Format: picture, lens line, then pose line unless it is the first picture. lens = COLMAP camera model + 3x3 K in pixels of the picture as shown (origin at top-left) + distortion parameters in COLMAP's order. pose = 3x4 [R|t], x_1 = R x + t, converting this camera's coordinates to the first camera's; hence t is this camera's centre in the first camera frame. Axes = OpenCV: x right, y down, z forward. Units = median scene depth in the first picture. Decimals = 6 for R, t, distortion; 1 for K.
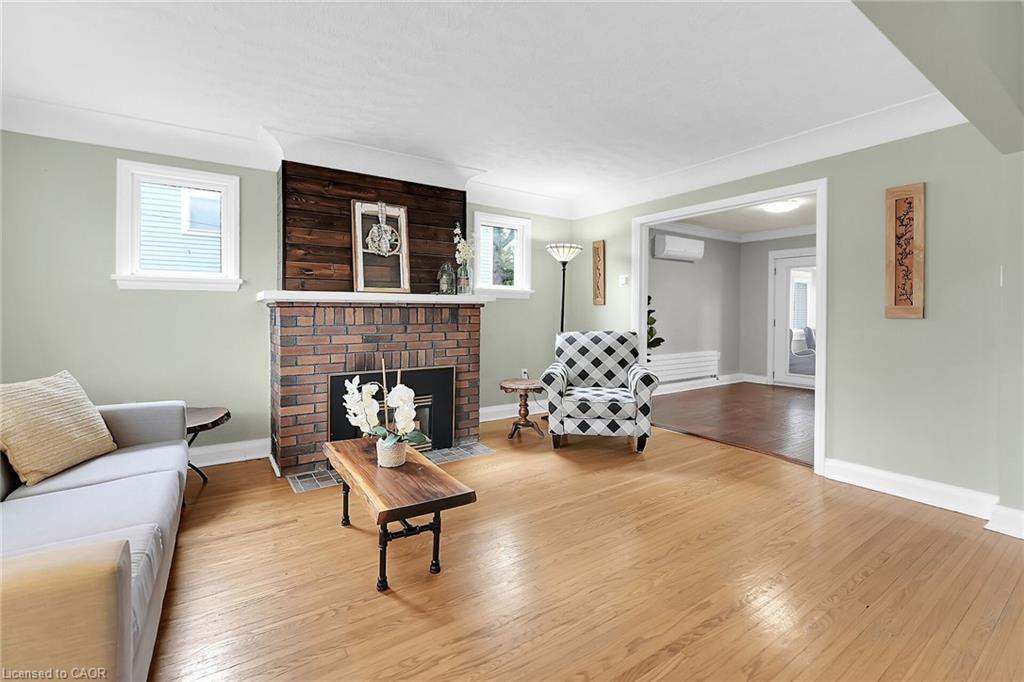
lens RADIAL K [[433.2, 0, 501.5], [0, 433.2, 317.6], [0, 0, 1]] dist [0.000813, -0.002501]
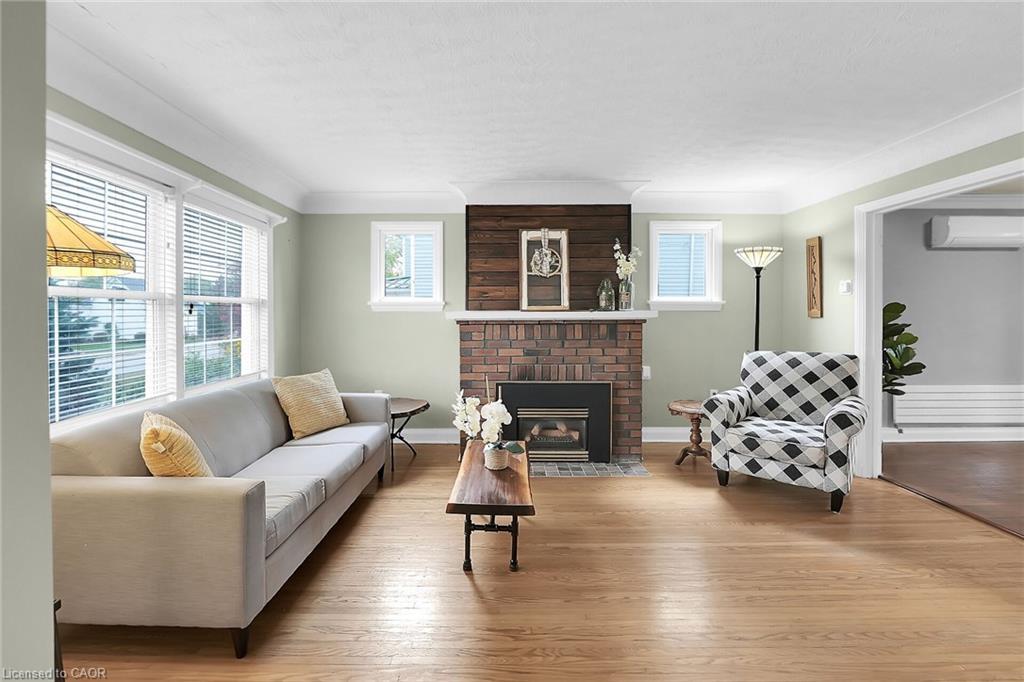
lens RADIAL K [[433.2, 0, 501.5], [0, 433.2, 317.6], [0, 0, 1]] dist [0.000813, -0.002501]
pose [[0.837616, -0.002577, -0.546253, 0.233087], [0.000162, 0.999990, -0.004468, -0.034204], [0.546259, 0.003654, 0.837608, 0.019945]]
